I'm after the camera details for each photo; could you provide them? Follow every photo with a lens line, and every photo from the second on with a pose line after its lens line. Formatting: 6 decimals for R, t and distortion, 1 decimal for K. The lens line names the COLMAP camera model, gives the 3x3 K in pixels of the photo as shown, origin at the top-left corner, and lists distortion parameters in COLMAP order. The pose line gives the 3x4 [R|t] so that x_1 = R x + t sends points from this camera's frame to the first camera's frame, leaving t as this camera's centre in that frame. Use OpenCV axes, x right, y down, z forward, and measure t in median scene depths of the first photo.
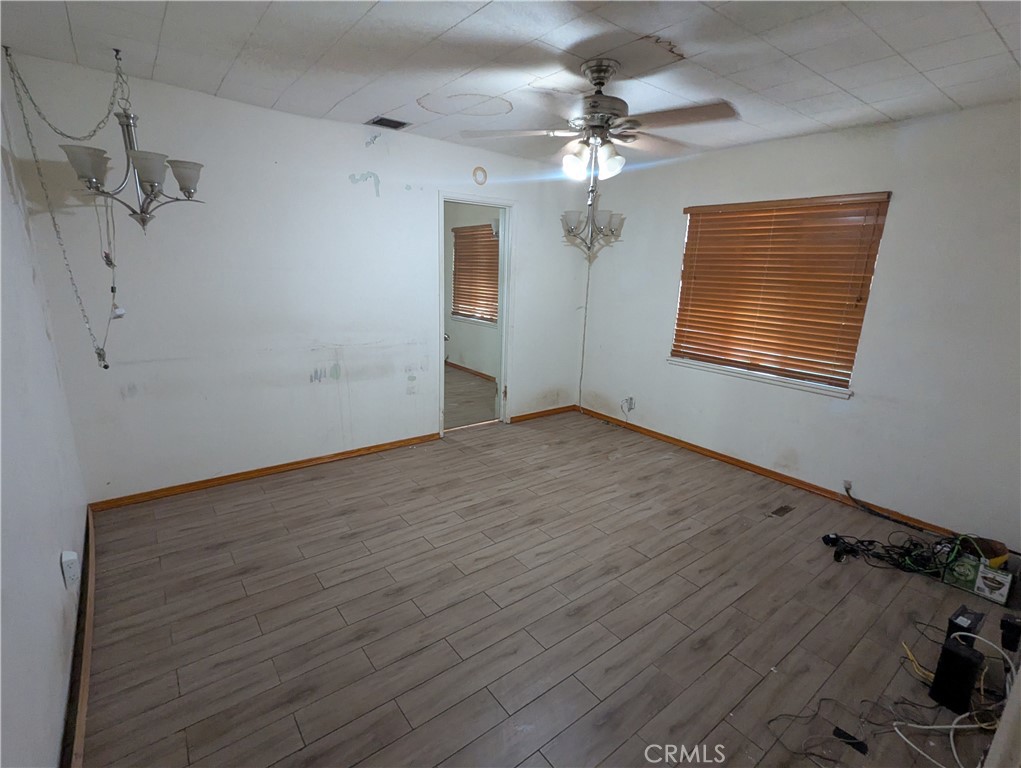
lens RADIAL K [[485.6, 0, 509.0], [0, 485.6, 388.8], [0, 0, 1]] dist [-0.001528, -0.000394]
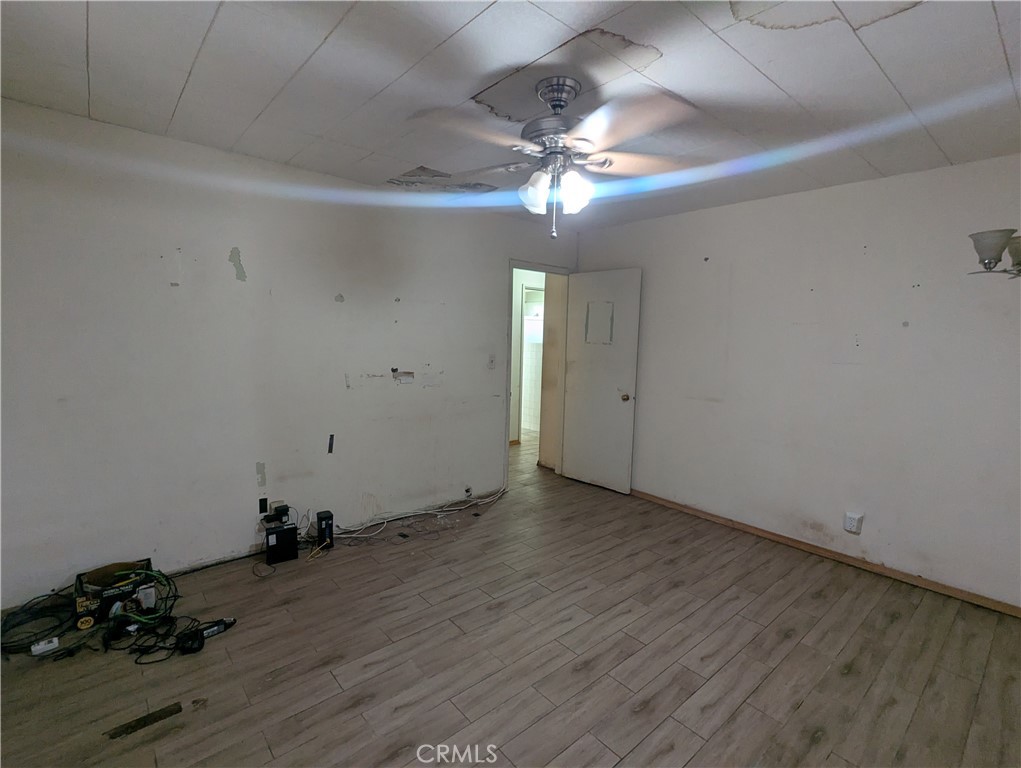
lens RADIAL K [[485.6, 0, 509.0], [0, 485.6, 388.8], [0, 0, 1]] dist [-0.001528, -0.000394]
pose [[-0.996700, -0.052580, -0.061841, 0.249182], [-0.071202, 0.932137, 0.355037, -0.382272], [0.038977, 0.358268, -0.932805, 1.651167]]
